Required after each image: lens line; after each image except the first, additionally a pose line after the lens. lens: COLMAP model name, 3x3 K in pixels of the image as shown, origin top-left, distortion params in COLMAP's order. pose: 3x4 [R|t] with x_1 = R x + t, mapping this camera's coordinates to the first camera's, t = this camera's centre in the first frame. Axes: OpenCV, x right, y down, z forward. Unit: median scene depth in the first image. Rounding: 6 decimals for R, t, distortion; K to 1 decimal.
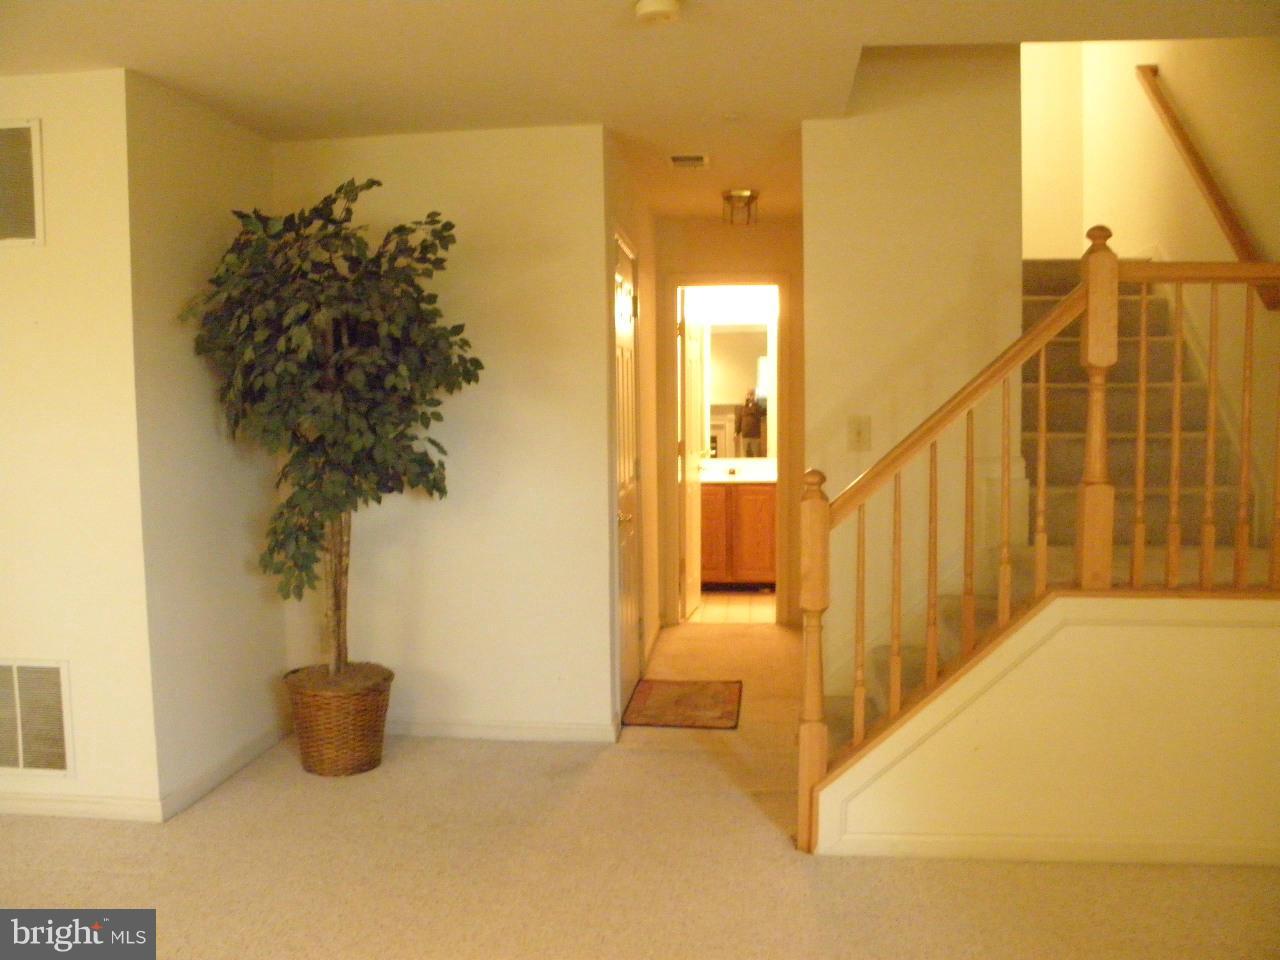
lens RADIAL K [[1074.2, 0, 640.0], [0, 1074.2, 480.0], [0, 0, 1]] dist [-0.196524, 0.170839]
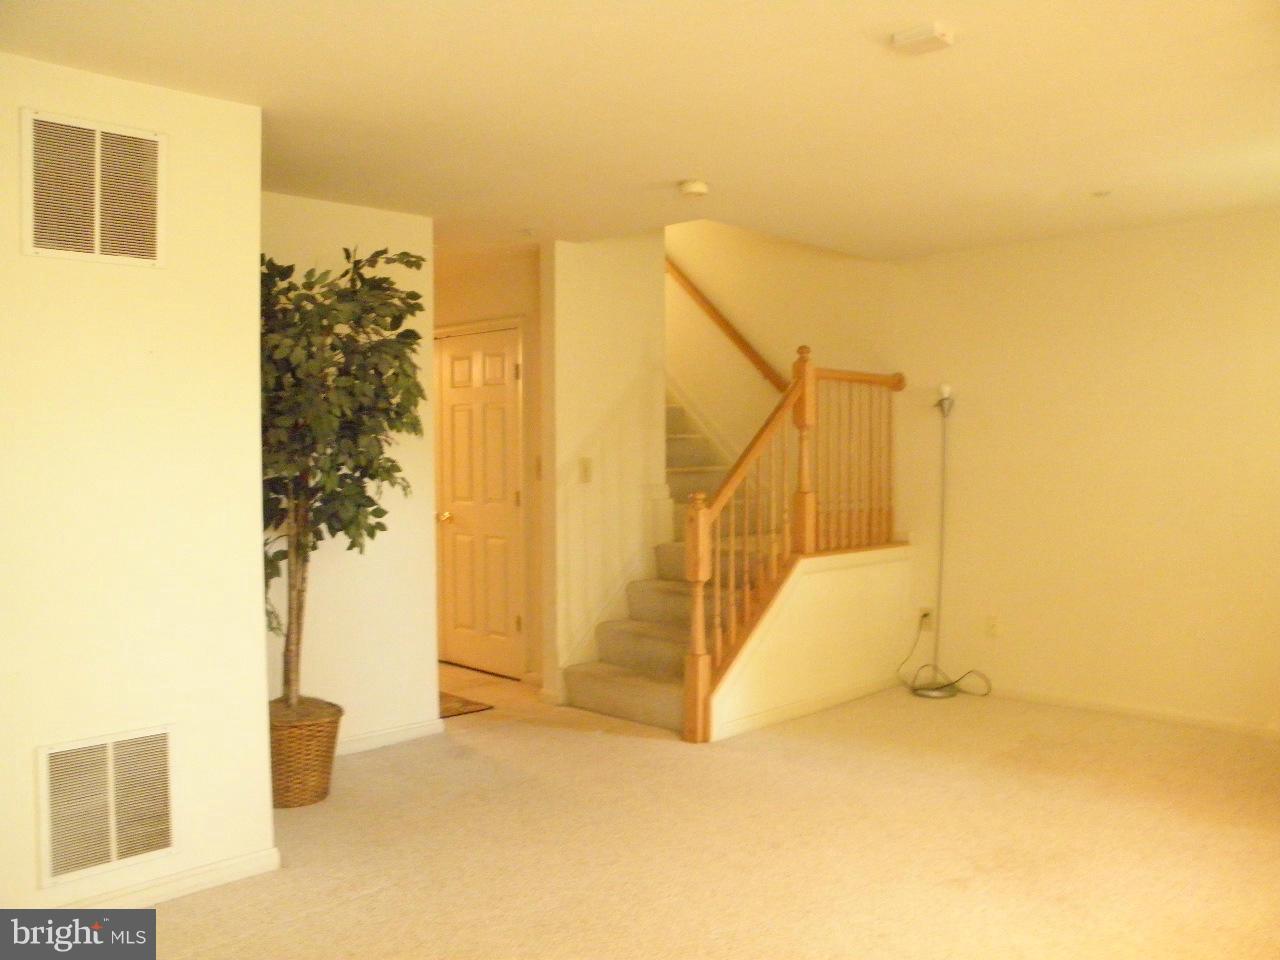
lens RADIAL K [[1074.2, 0, 640.0], [0, 1074.2, 480.0], [0, 0, 1]] dist [-0.196524, 0.170839]
pose [[0.615291, -0.017228, 0.788112, -1.020681], [0.058200, 0.998025, -0.023622, 0.006906], [-0.786149, 0.060403, 0.615078, 0.098593]]
